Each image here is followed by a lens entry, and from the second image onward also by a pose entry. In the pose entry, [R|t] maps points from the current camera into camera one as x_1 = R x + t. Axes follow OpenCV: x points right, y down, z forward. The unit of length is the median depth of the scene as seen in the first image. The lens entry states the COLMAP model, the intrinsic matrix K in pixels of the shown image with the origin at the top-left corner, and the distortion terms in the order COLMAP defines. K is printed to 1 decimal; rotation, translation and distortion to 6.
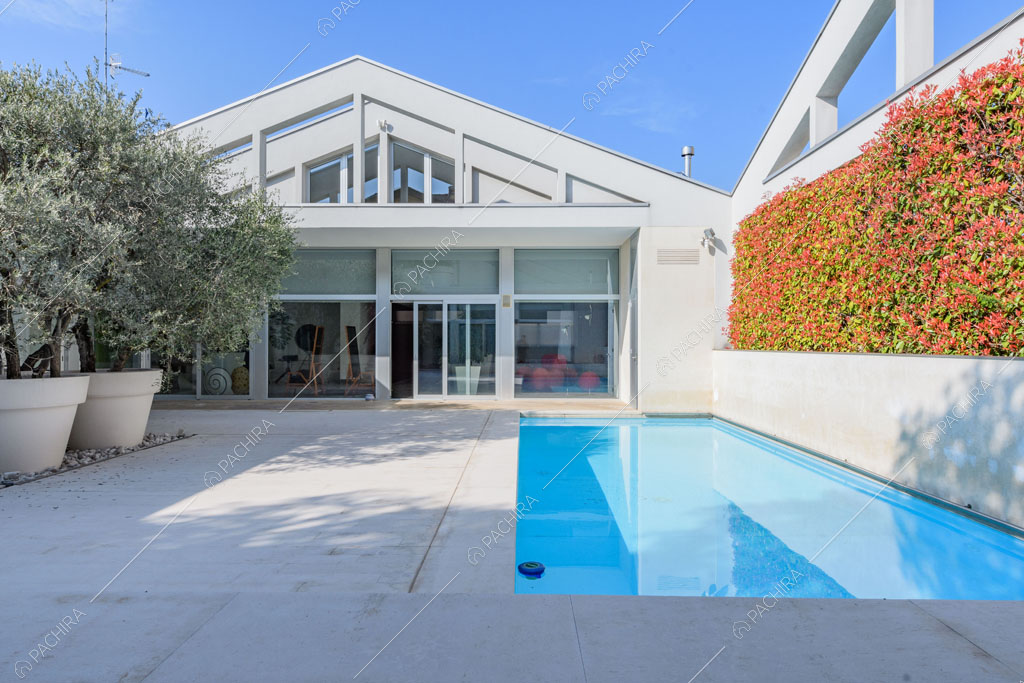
lens RADIAL K [[616.7, 0, 502.1], [0, 616.7, 336.7], [0, 0, 1]] dist [-0.001168, -0.001297]
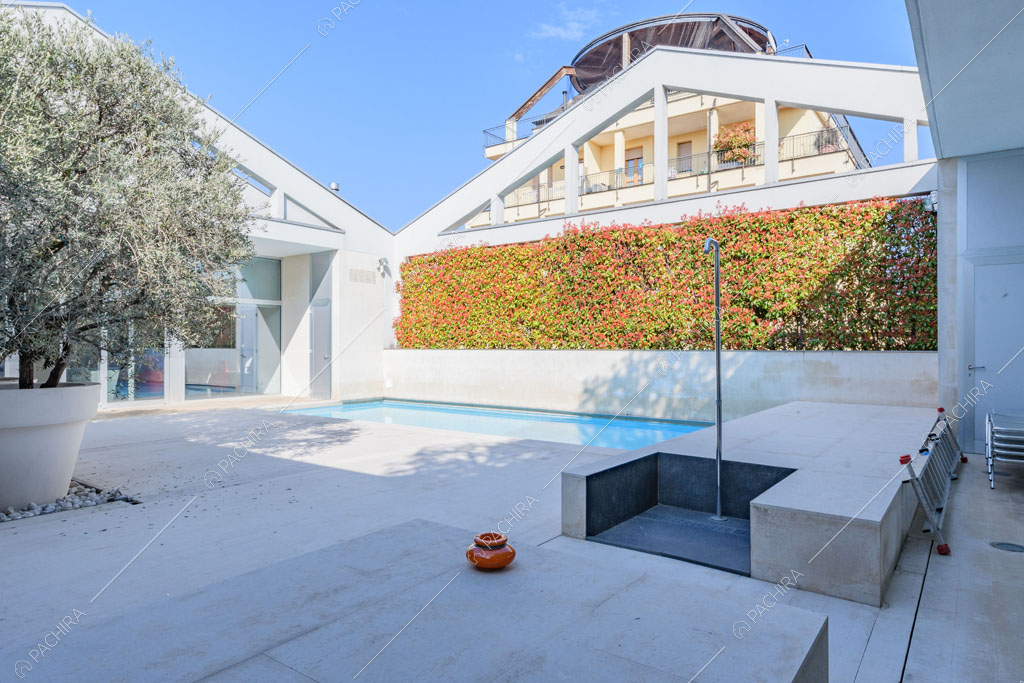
lens RADIAL K [[616.7, 0, 516.3], [0, 616.7, 344.4], [0, 0, 1]] dist [-0.001168, -0.001297]
pose [[0.569630, 0.001757, 0.821899, -1.131450], [-0.012441, 0.999902, 0.006485, -0.002378], [-0.821807, -0.013919, 0.569596, 0.012506]]
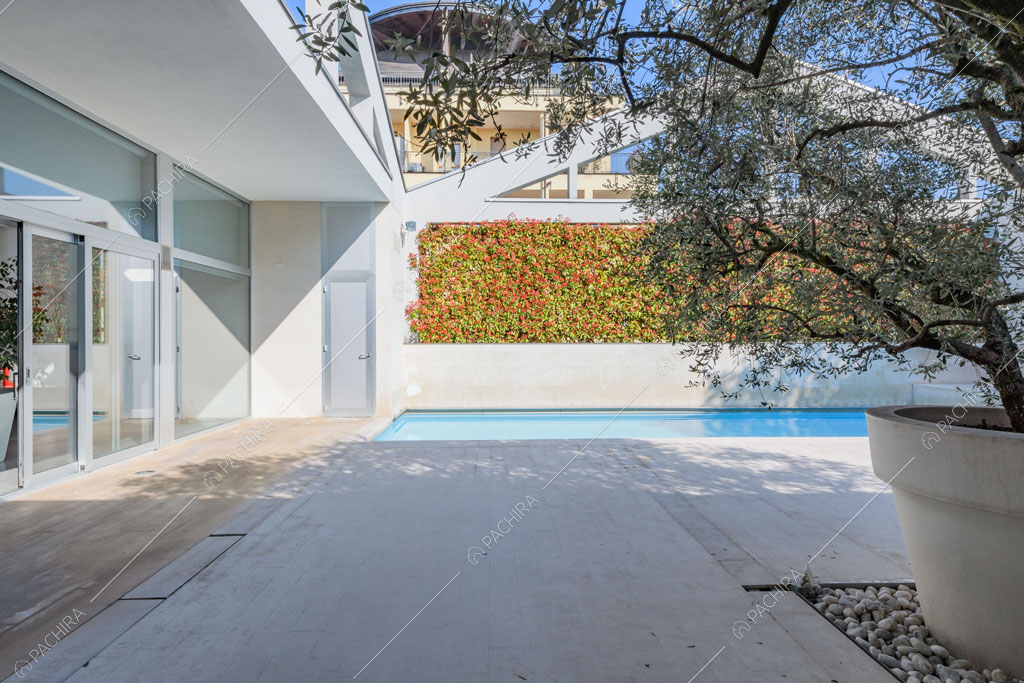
lens RADIAL K [[616.7, 0, 511.2], [0, 616.7, 340.7], [0, 0, 1]] dist [-0.001168, -0.001297]
pose [[-0.062749, -0.011475, 0.997963, -1.257319], [-0.014236, 0.999842, 0.010601, 0.005072], [-0.997928, -0.013542, -0.062903, 1.701779]]
